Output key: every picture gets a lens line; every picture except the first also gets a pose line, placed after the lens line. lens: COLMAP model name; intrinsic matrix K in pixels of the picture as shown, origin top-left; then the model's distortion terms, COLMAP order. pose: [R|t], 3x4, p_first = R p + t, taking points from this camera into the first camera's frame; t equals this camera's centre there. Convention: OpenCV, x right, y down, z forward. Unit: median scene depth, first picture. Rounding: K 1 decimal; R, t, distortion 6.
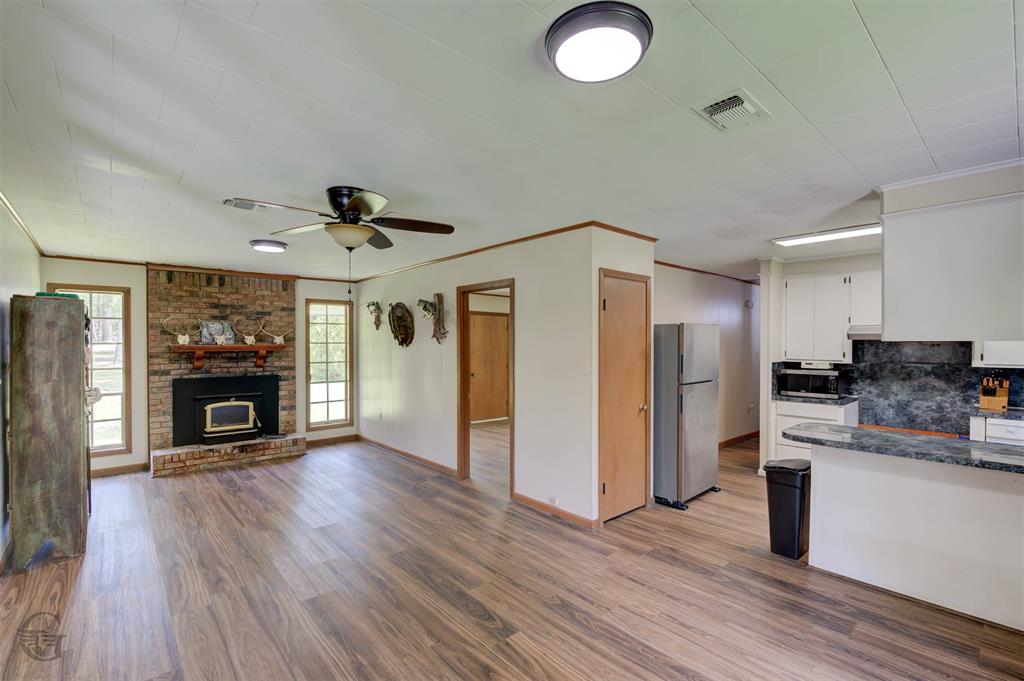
lens RADIAL K [[460.6, 0, 506.5], [0, 460.6, 343.4], [0, 0, 1]] dist [-0.014901, 0.000458]
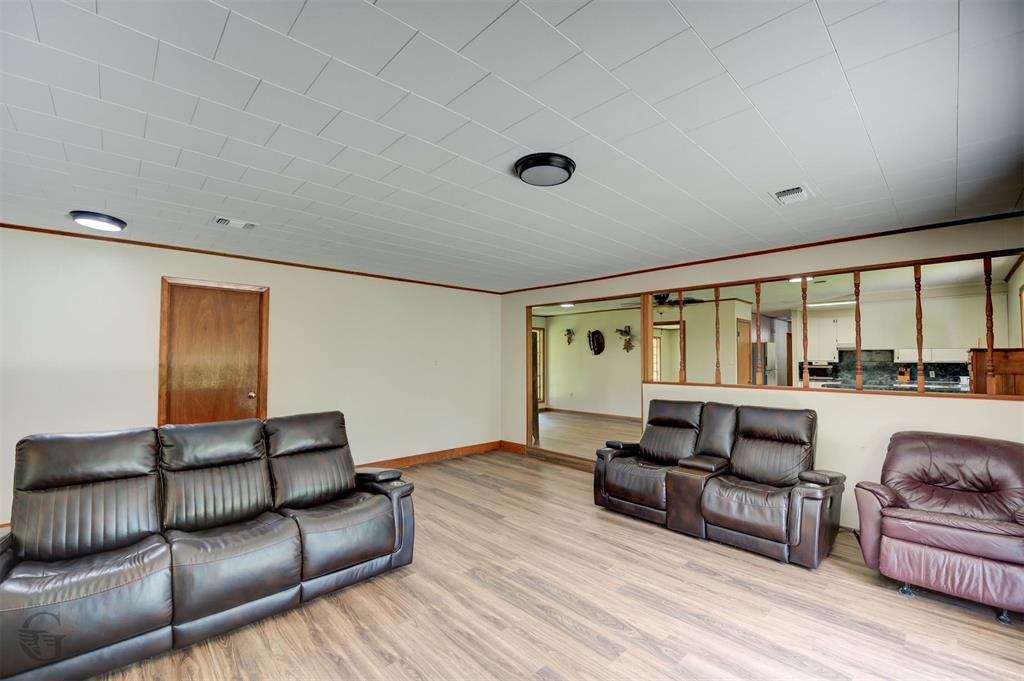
lens RADIAL K [[425.8, 0, 501.3], [0, 425.8, 357.8], [0, 0, 1]] dist [-0.021981, -0.000121]
pose [[0.999157, 0.000289, 0.041051, -0.838234], [-0.000275, 1.000000, -0.000350, 0.026293], [-0.041051, 0.000339, 0.999157, -0.823622]]
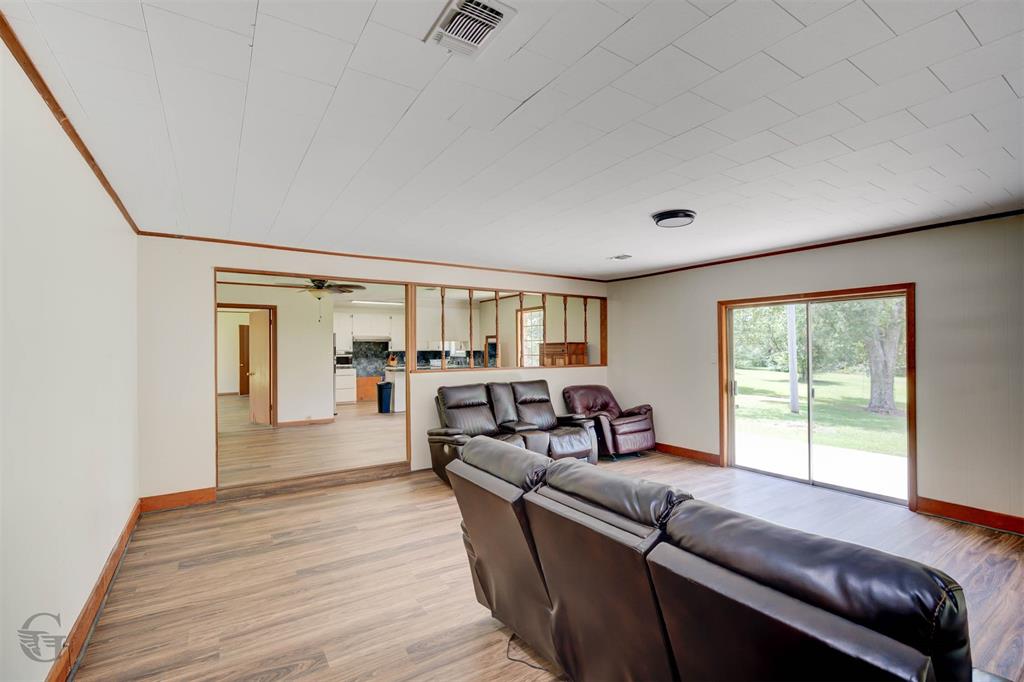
lens RADIAL K [[460.6, 0, 525.2], [0, 460.6, 345.3], [0, 0, 1]] dist [-0.014901, 0.000458]
pose [[0.120610, 0.001180, 0.992699, -1.564275], [0.008741, 0.999959, -0.002251, 0.024956], [-0.992661, 0.008949, 0.120595, -0.191635]]
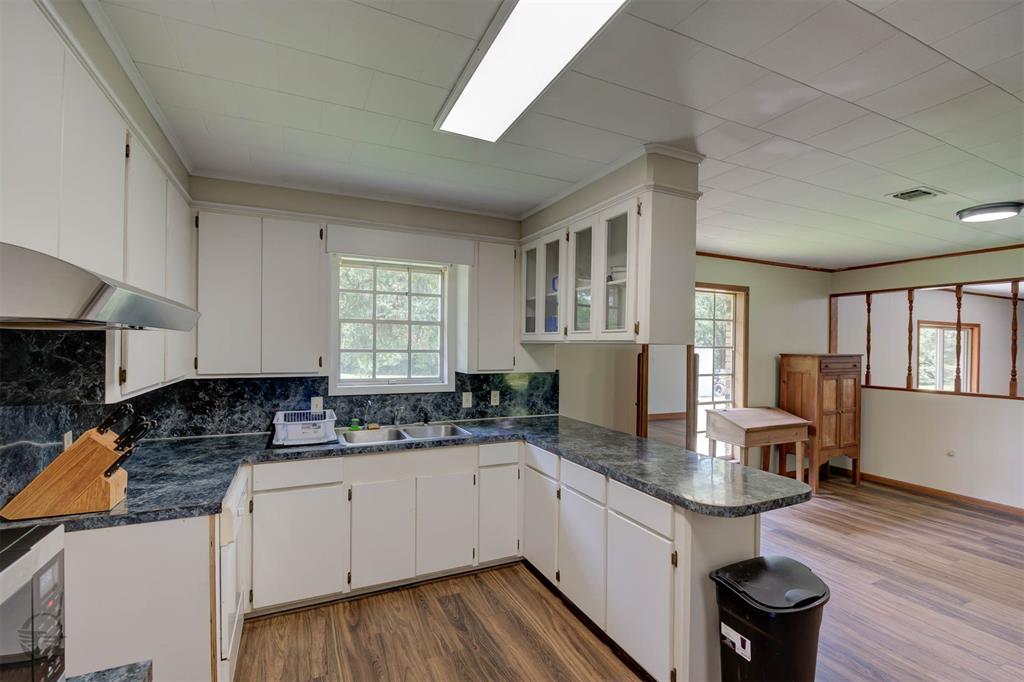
lens RADIAL K [[460.6, 0, 514.3], [0, 460.6, 343.0], [0, 0, 1]] dist [-0.014901, 0.000458]
pose [[-0.964944, -0.022874, 0.261458, 0.543344], [-0.020230, 0.999713, 0.012801, -0.013170], [-0.261676, 0.007063, -0.965130, 1.116661]]
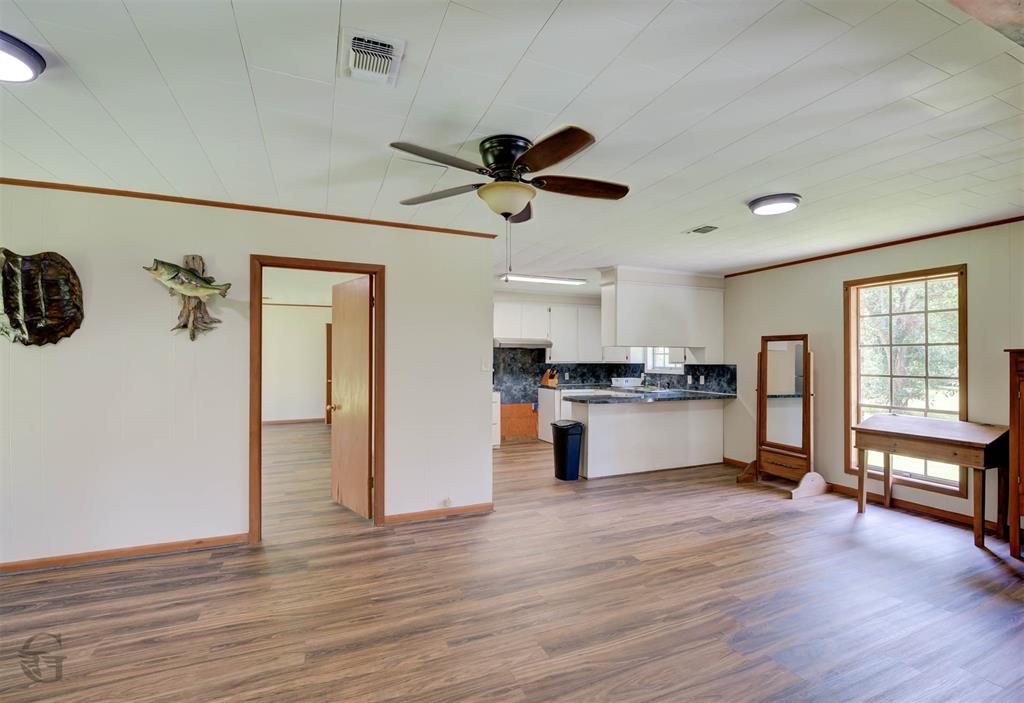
lens RADIAL K [[478.9, 0, 537.8], [0, 478.9, 356.1], [0, 0, 1]] dist [-0.004736, -0.000823]
pose [[0.274186, 0.004843, 0.961664, -0.707079], [-0.001225, 0.999988, -0.004687, 0.028233], [-0.961676, 0.000107, 0.274189, 0.449112]]
